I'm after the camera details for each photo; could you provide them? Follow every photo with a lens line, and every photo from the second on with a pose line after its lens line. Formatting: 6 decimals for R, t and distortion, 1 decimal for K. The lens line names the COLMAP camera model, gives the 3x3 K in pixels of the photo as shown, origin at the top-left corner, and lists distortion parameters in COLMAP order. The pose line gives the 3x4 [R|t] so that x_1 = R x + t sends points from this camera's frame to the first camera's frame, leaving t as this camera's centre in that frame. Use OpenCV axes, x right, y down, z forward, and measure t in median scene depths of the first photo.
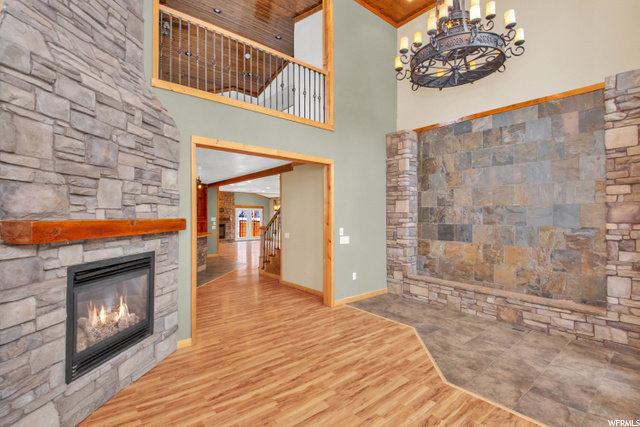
lens RADIAL K [[284.9, 0, 316.3], [0, 284.9, 216.0], [0, 0, 1]] dist [-0.011927, -0.003252]
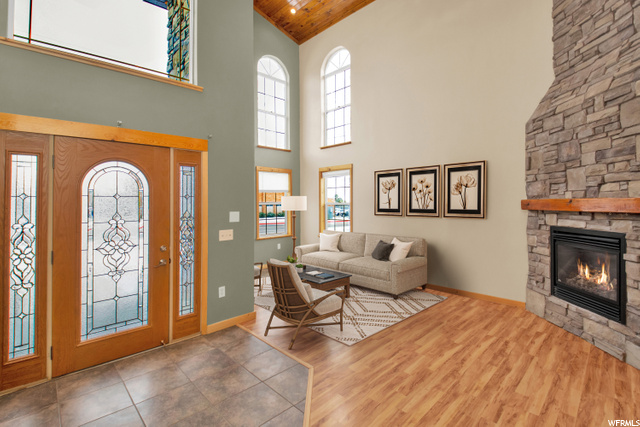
lens RADIAL K [[284.9, 0, 311.4], [0, 284.9, 194.7], [0, 0, 1]] dist [-0.011927, -0.003252]
pose [[-0.998521, 0.002721, -0.054303, 0.532951], [0.004189, 0.999628, -0.026940, 0.022149], [0.054210, -0.027128, -0.998161, 2.080590]]
